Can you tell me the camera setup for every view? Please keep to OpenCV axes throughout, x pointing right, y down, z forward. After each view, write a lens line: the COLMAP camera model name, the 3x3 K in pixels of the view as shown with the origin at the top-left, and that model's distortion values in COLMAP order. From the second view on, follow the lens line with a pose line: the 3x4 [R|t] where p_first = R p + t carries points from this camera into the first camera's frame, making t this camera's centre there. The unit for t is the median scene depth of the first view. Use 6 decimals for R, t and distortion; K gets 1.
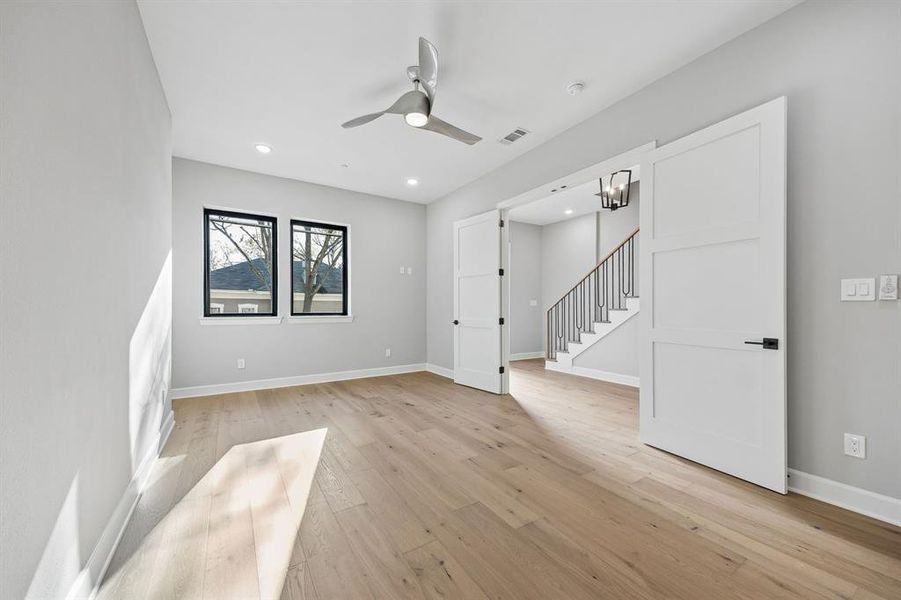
lens RADIAL K [[345.8, 0, 450.5], [0, 345.8, 306.5], [0, 0, 1]] dist [-0.012787, -0.000085]
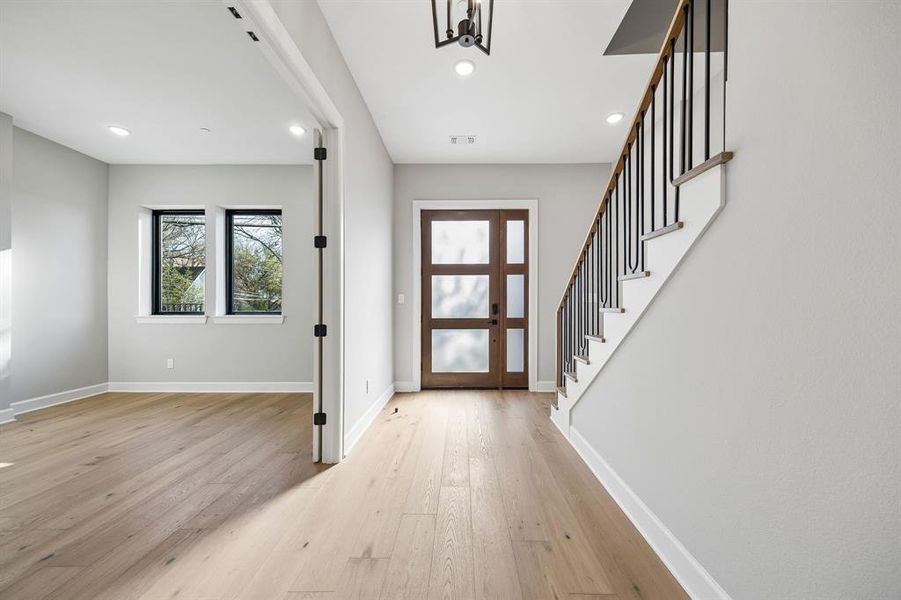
lens RADIAL K [[345.8, 0, 450.5], [0, 345.8, 306.5], [0, 0, 1]] dist [-0.012787, -0.000085]
pose [[0.846119, 0.000299, -0.532993, 0.764777], [0.002815, 0.999983, 0.005030, 0.001557], [0.532986, -0.005756, 0.846104, 0.803860]]
